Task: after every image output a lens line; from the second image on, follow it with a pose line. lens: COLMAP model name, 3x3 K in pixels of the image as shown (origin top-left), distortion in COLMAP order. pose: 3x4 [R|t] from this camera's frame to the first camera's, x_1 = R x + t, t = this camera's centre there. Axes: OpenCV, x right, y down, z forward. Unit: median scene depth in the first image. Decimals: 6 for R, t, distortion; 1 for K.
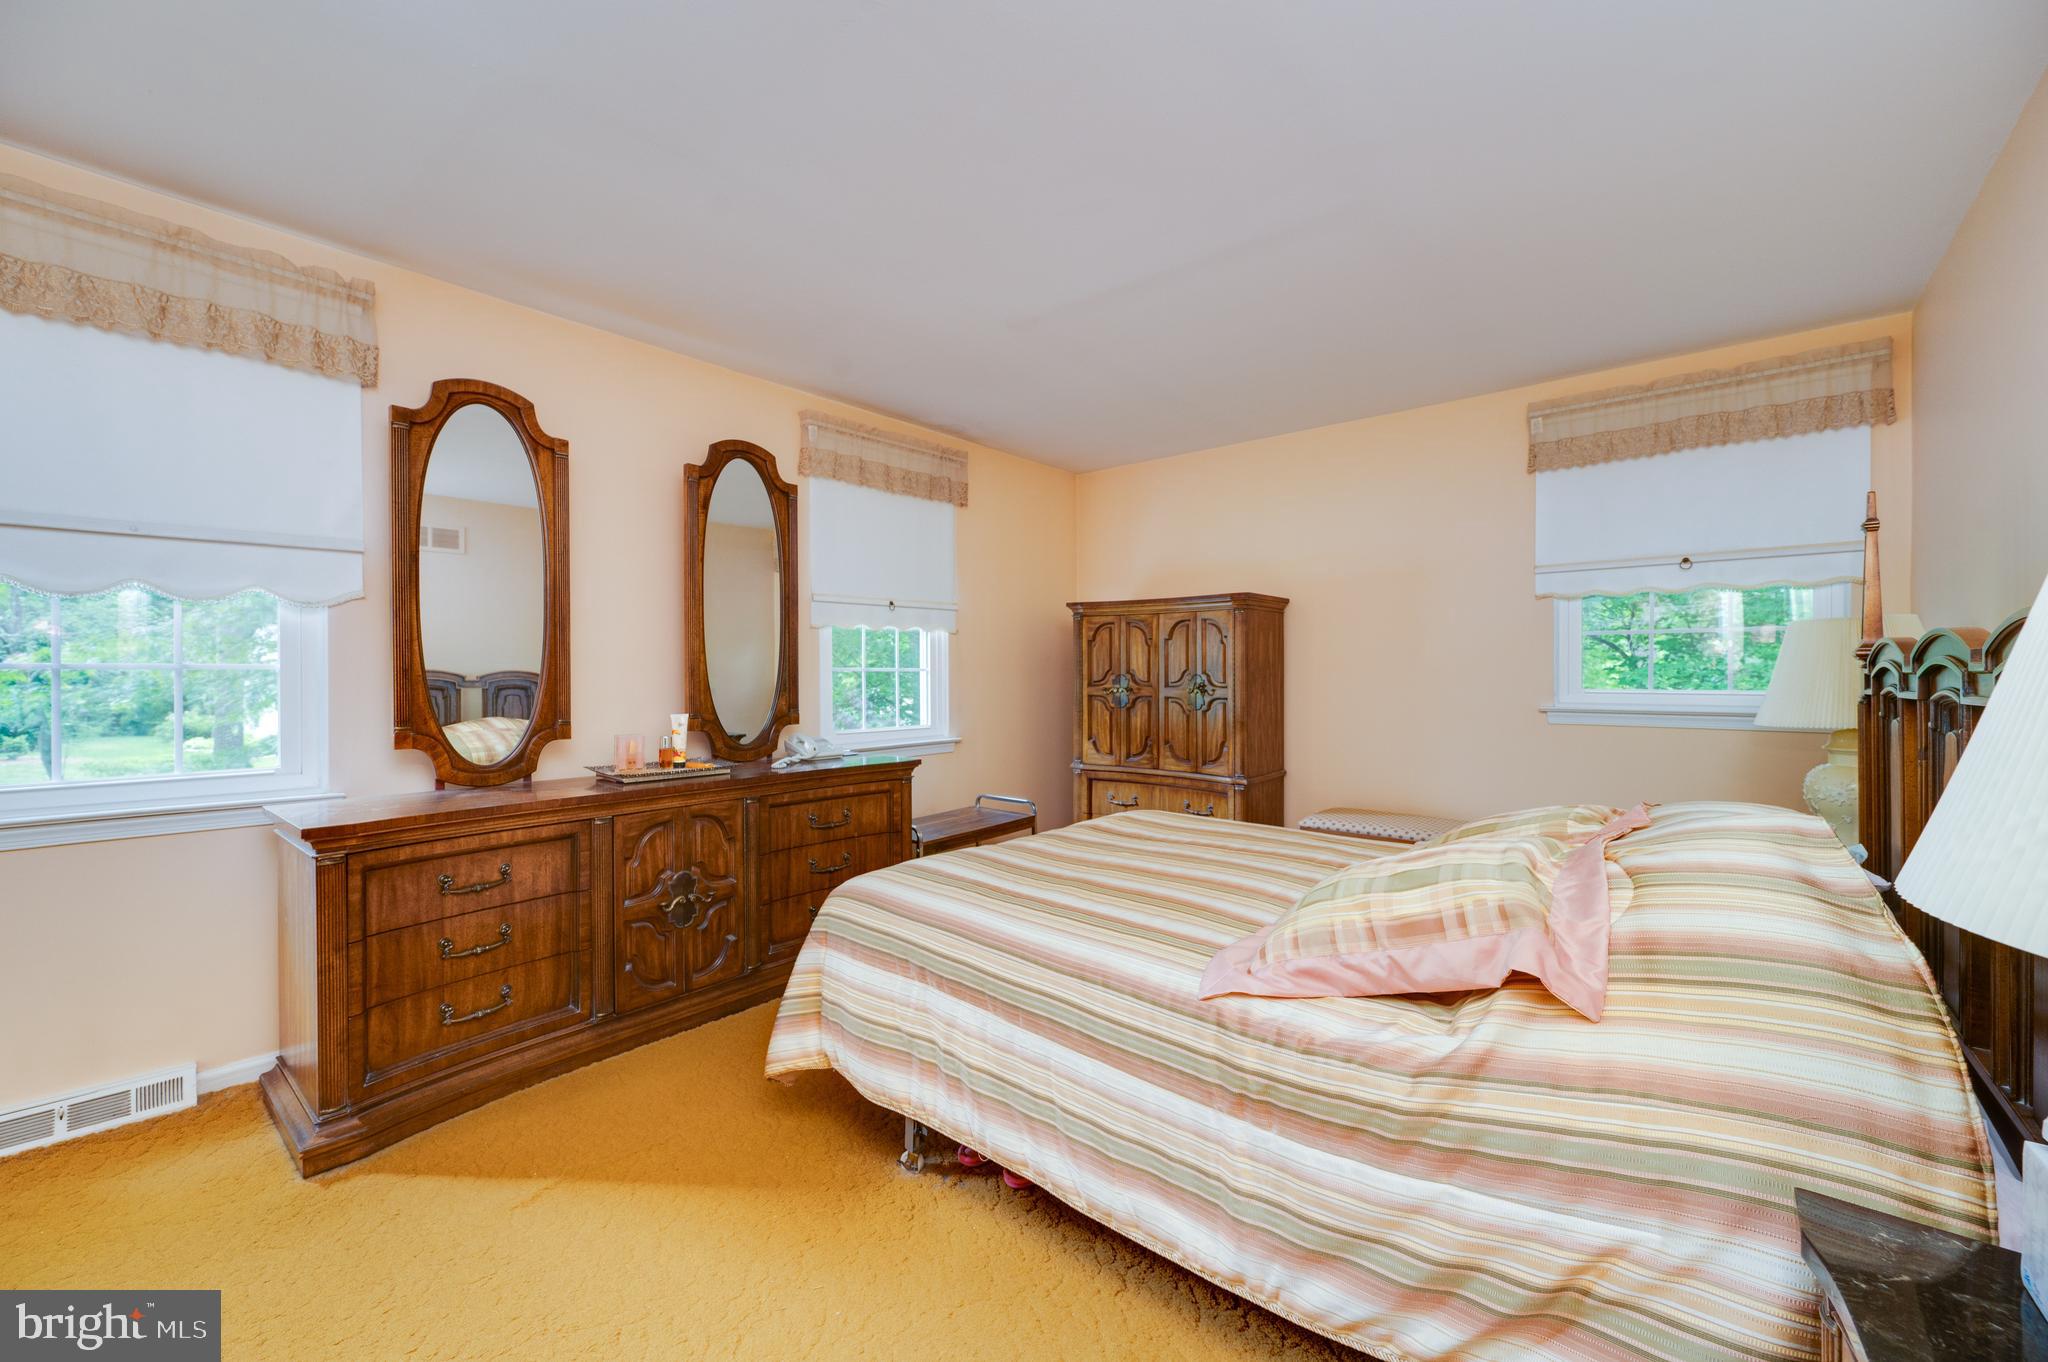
lens RADIAL K [[806.7, 0, 1022.2], [0, 806.7, 679.7], [0, 0, 1]] dist [-0.004144, 0.000455]
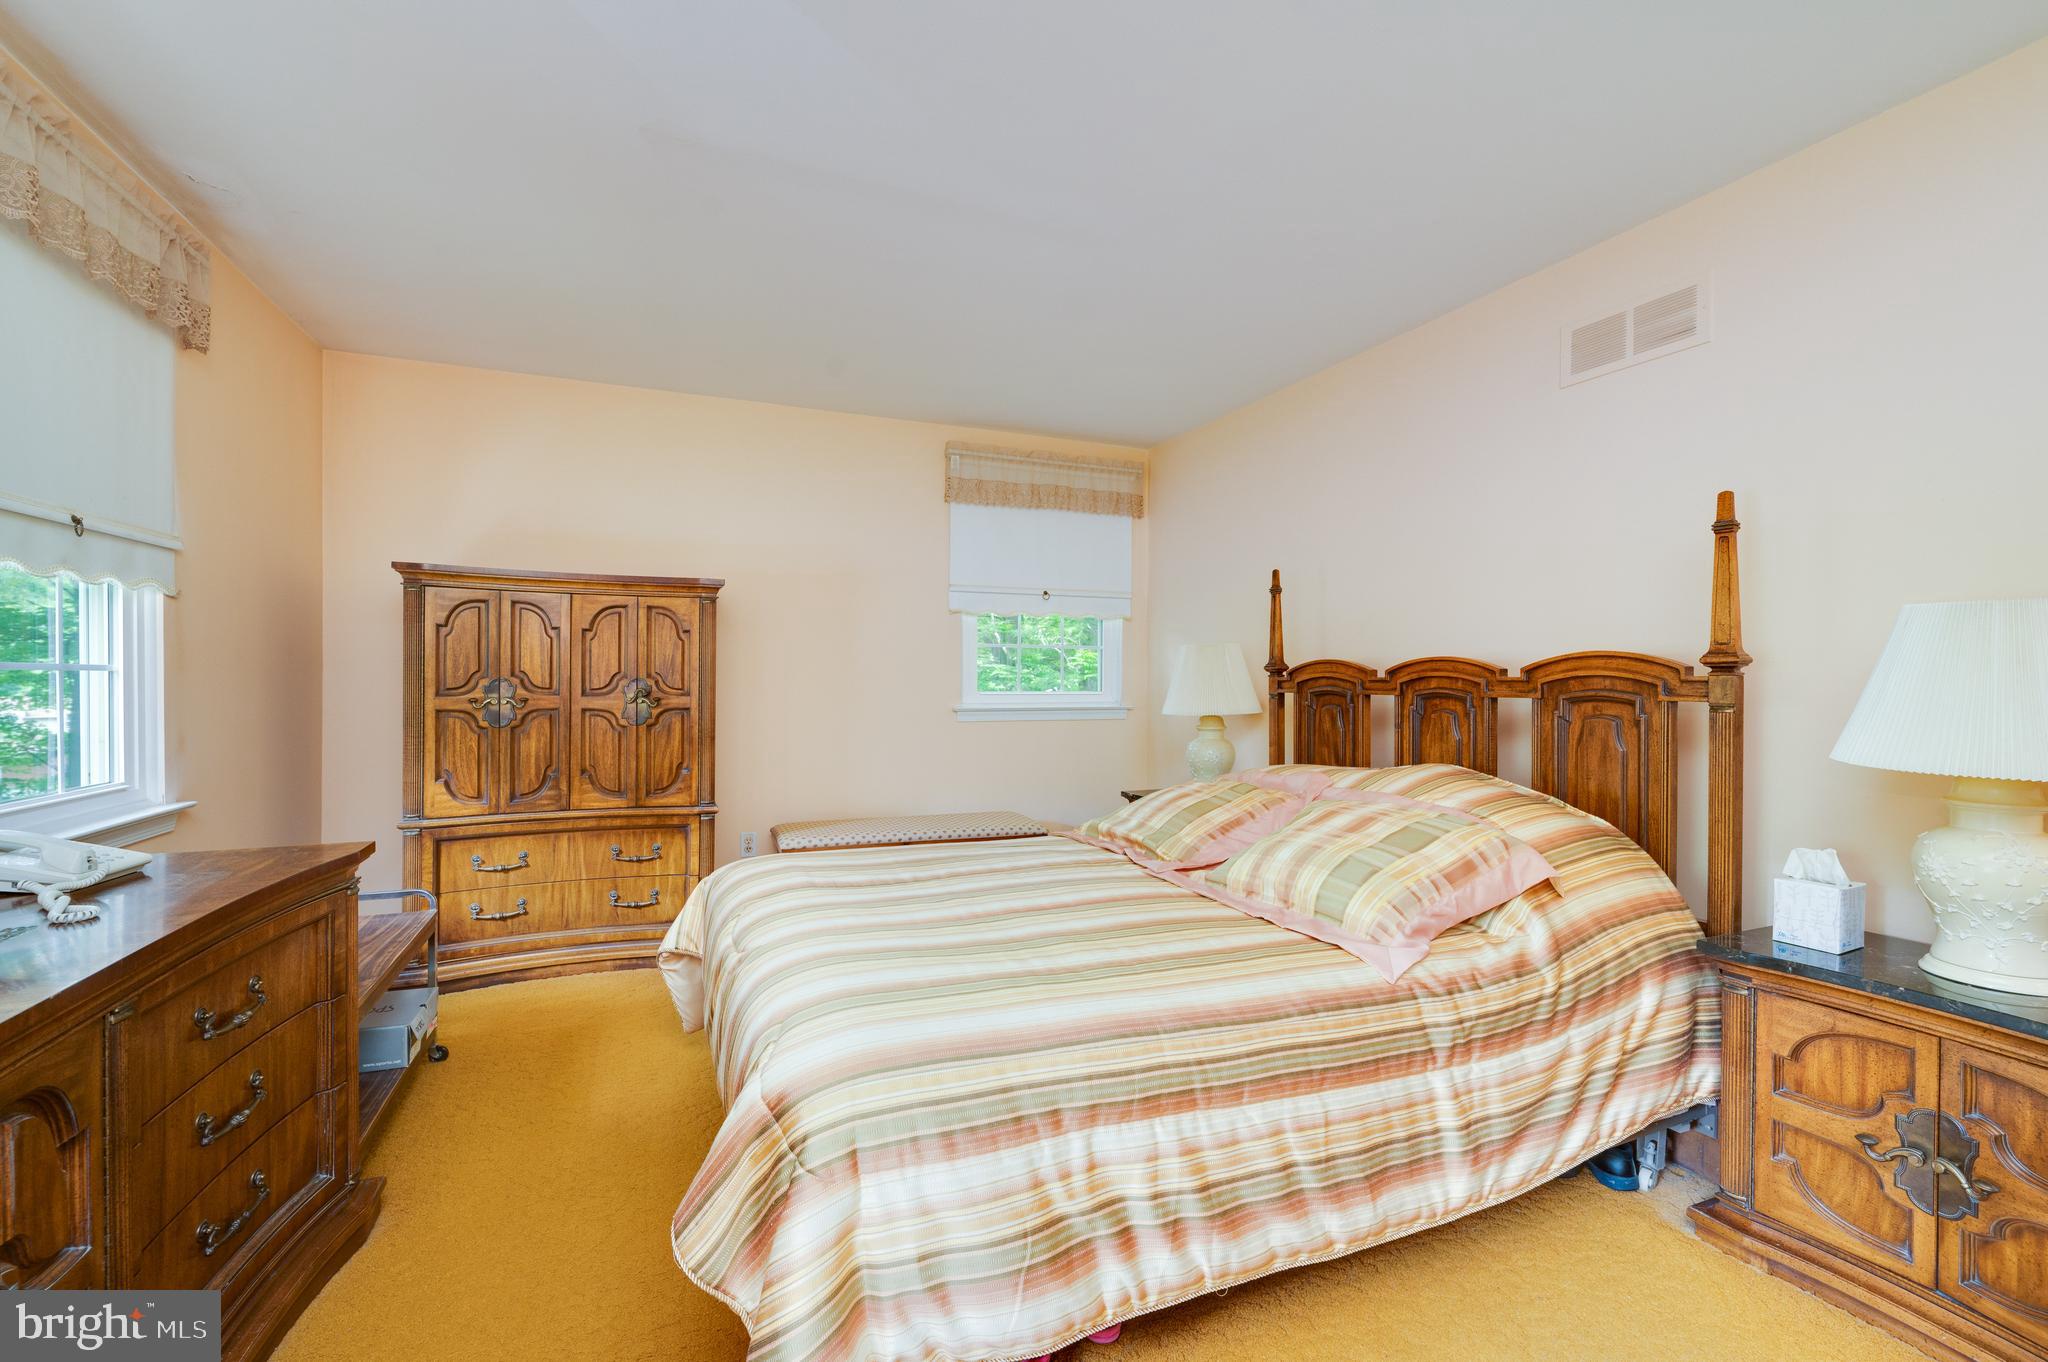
lens RADIAL K [[859.9, 0, 1023.4], [0, 859.9, 675.9], [0, 0, 1]] dist [-0.002527, -0.000013]
pose [[0.460171, 0.003101, 0.887825, -0.330390], [0.002313, 0.999986, -0.004692, -0.004026], [-0.887827, 0.004213, 0.460157, 0.289720]]
